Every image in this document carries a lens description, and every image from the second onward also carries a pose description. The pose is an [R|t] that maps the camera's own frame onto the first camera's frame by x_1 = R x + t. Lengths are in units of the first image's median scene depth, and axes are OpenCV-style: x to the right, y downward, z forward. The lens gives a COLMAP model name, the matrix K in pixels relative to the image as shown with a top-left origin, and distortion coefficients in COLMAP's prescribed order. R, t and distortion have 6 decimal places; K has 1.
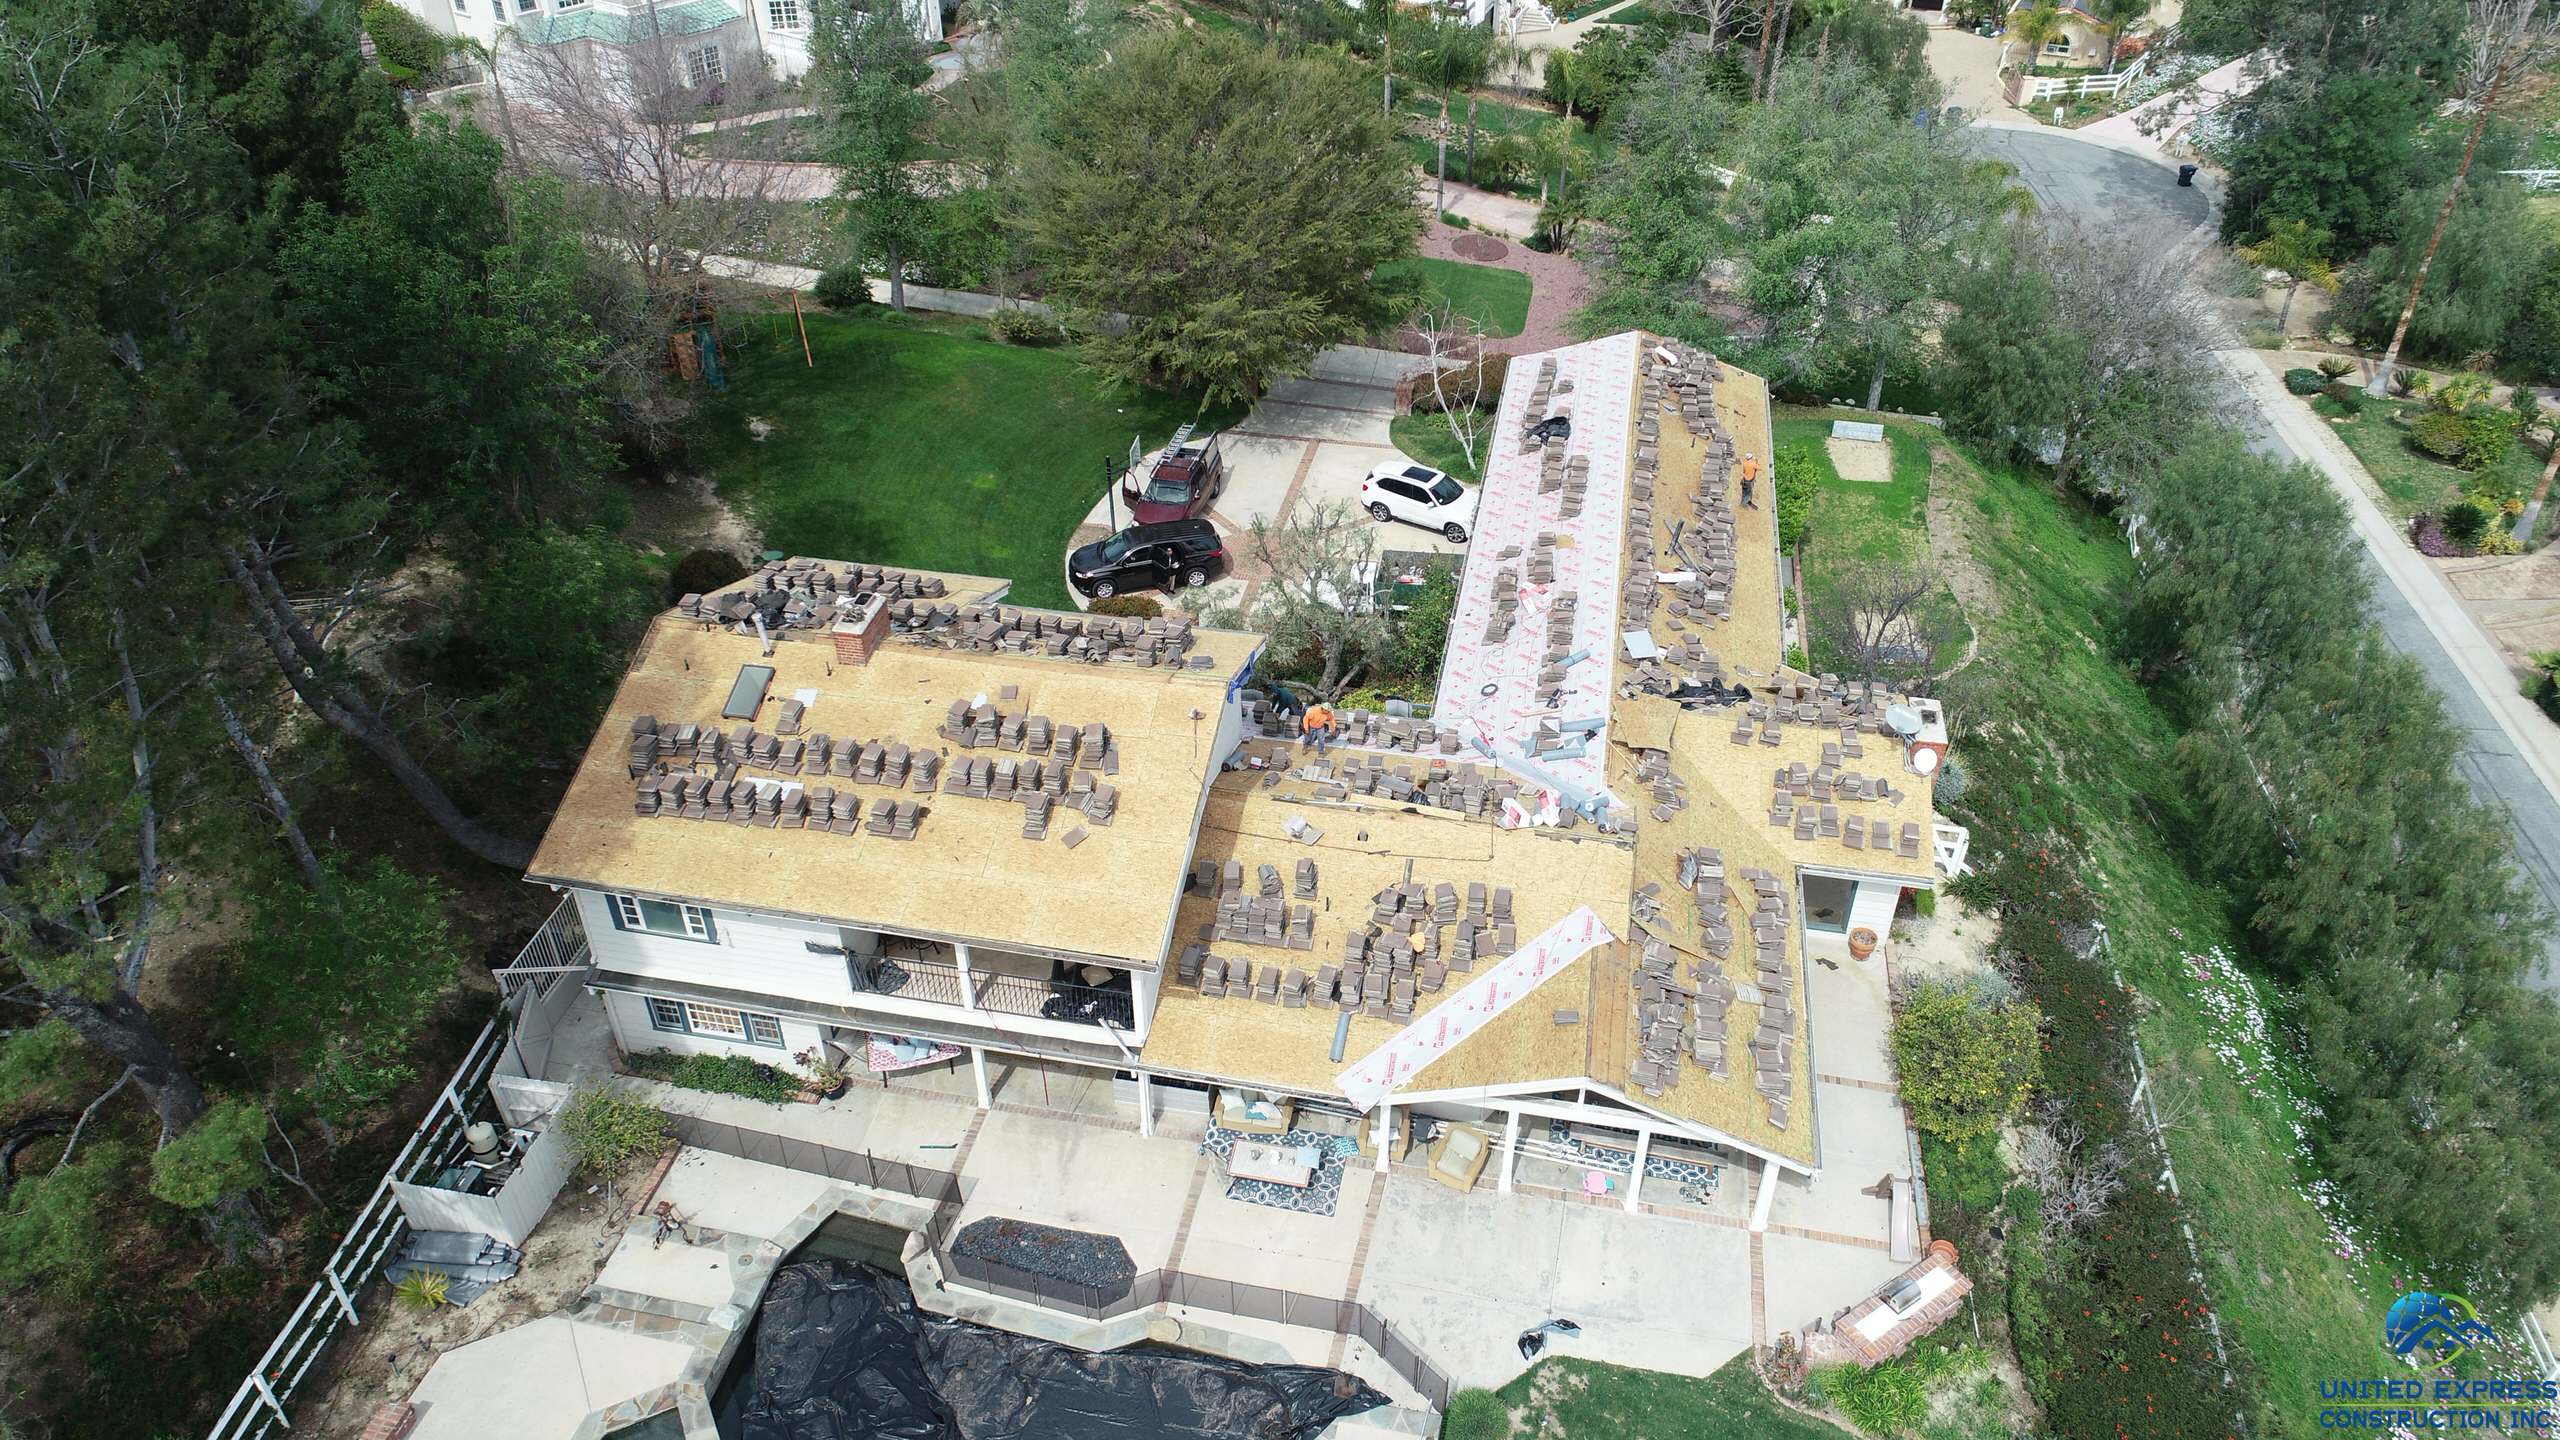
lens RADIAL K [[1705.9, 0, 1284.5], [0, 1705.9, 728.0], [0, 0, 1]] dist [-0.007113, 0.001852]
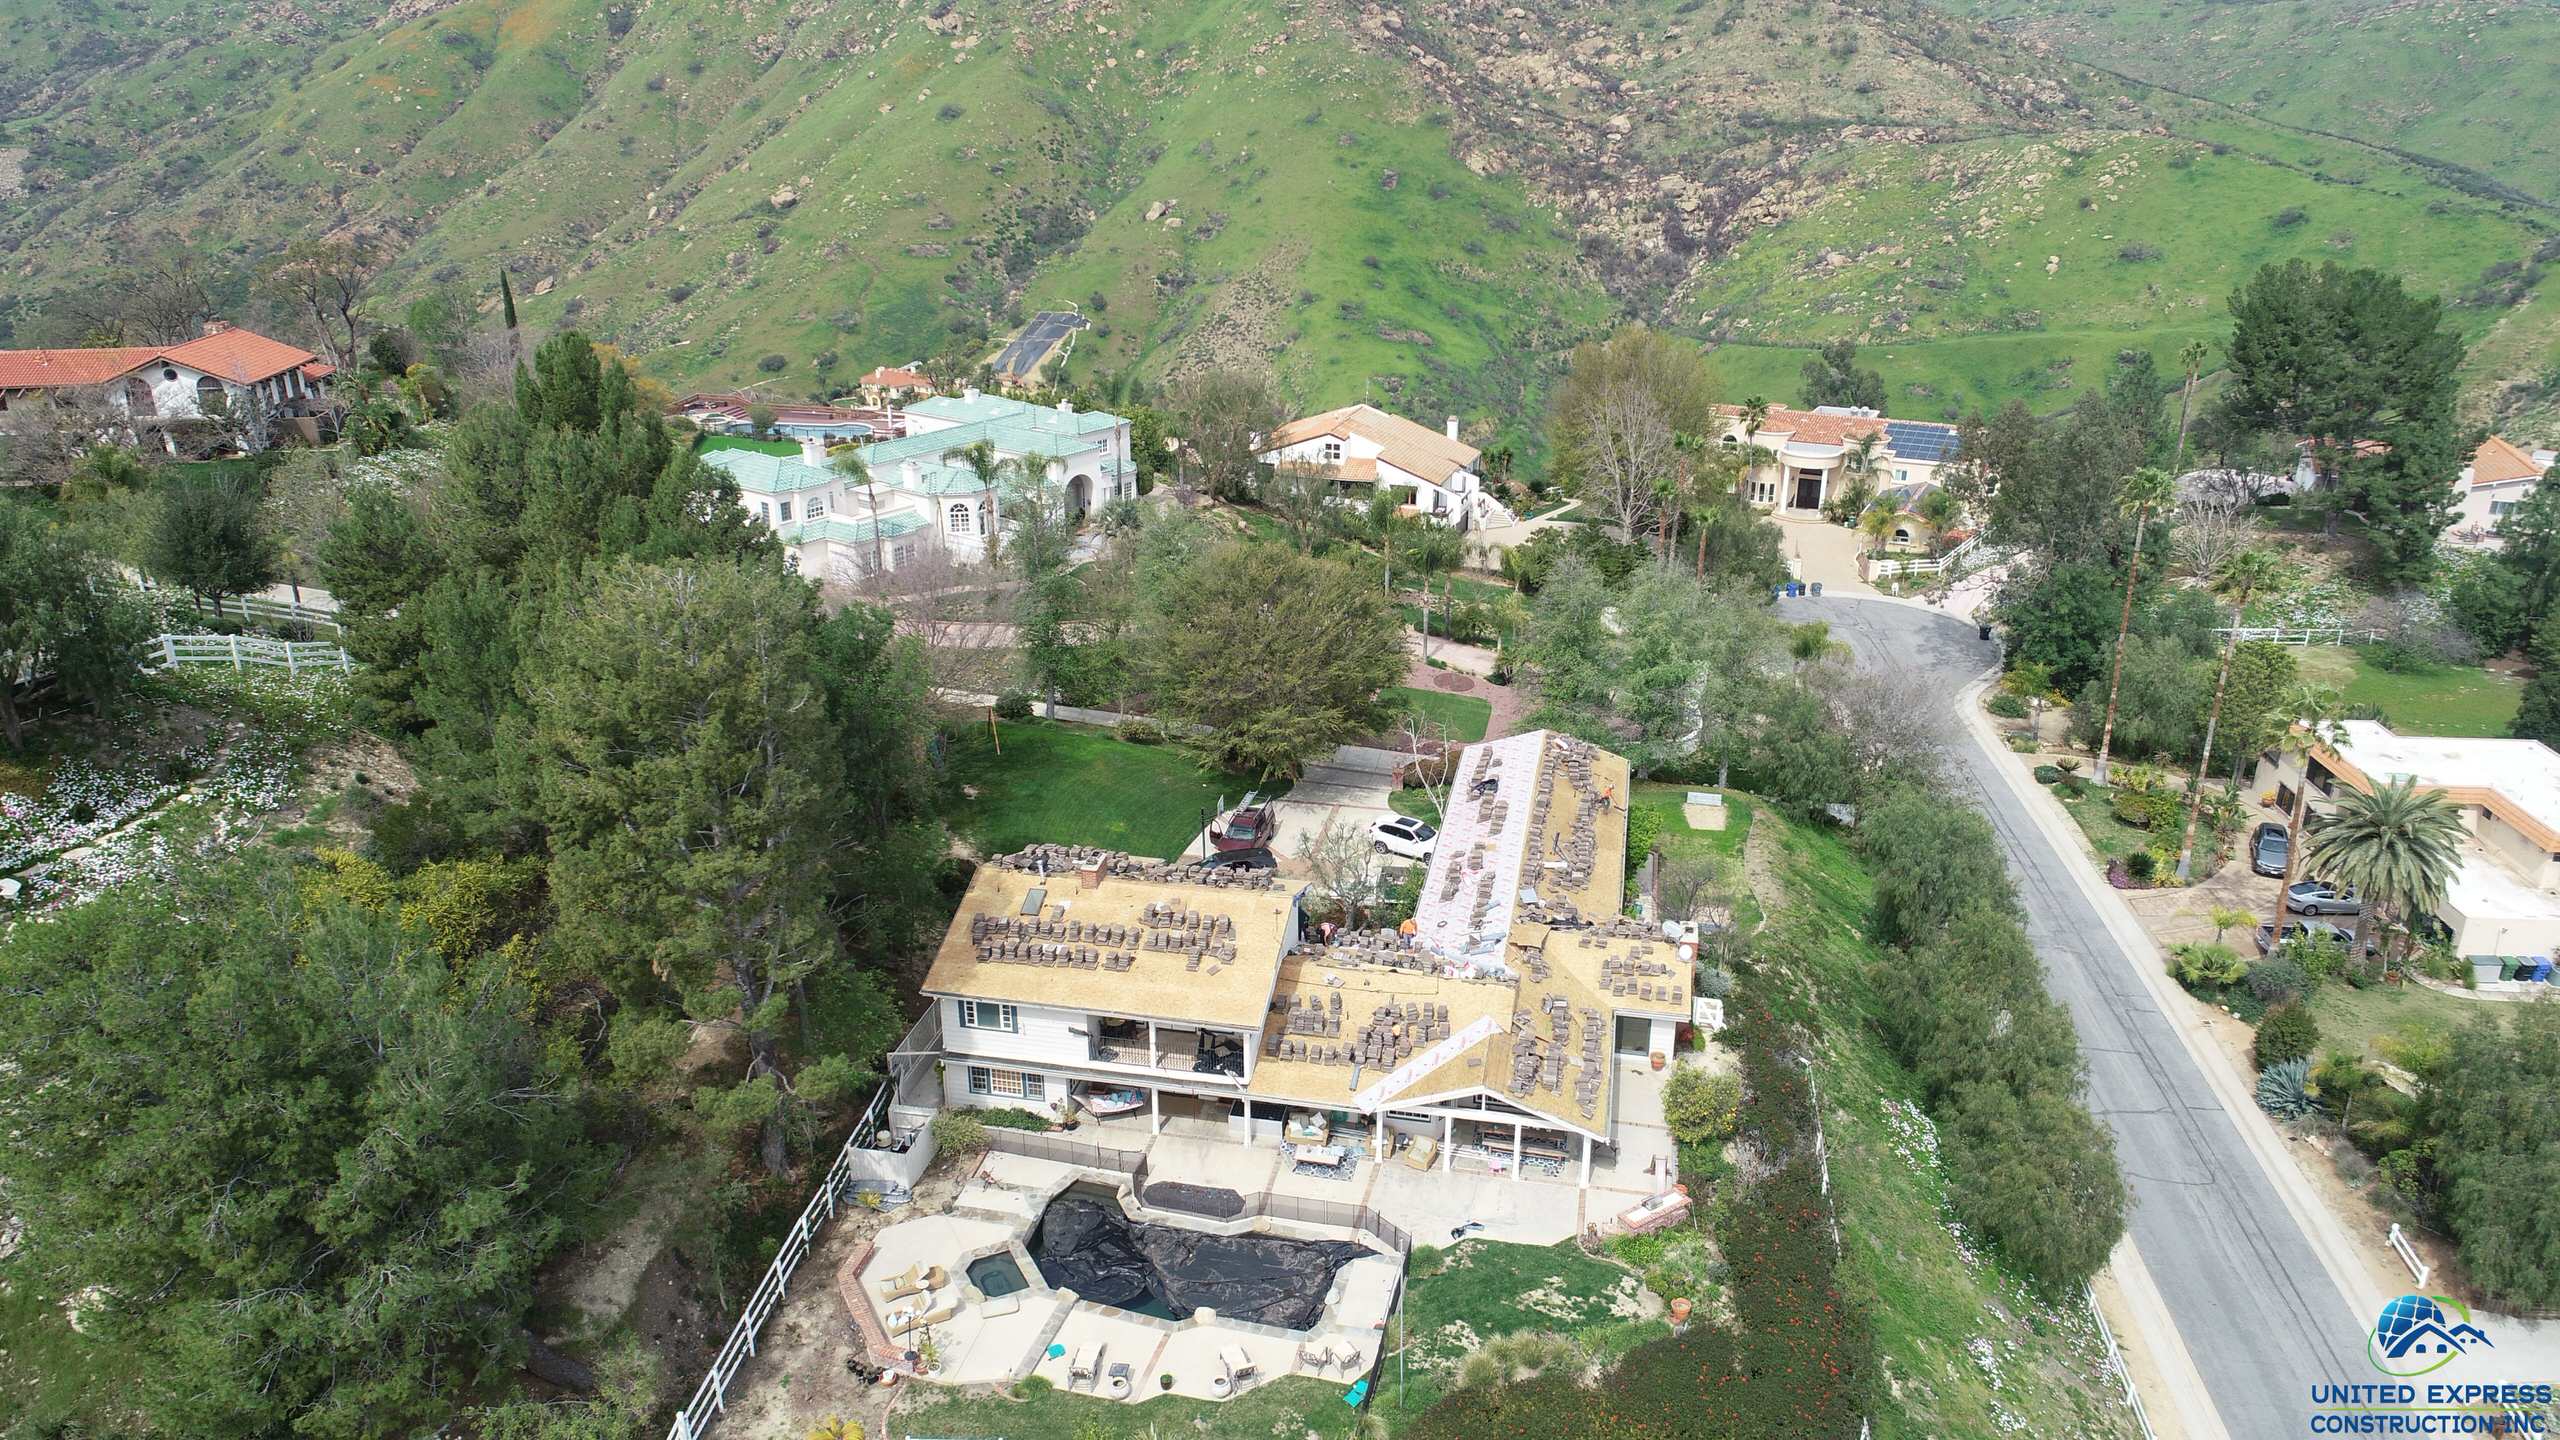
lens RADIAL K [[1705.9, 0, 1284.0], [0, 1705.9, 724.1], [0, 0, 1]] dist [-0.007113, 0.001852]
pose [[0.999946, 0.002646, -0.010074, -0.024377], [-0.005116, 0.967270, -0.253699, 0.253211], [0.009073, 0.253737, 0.967231, -0.812988]]
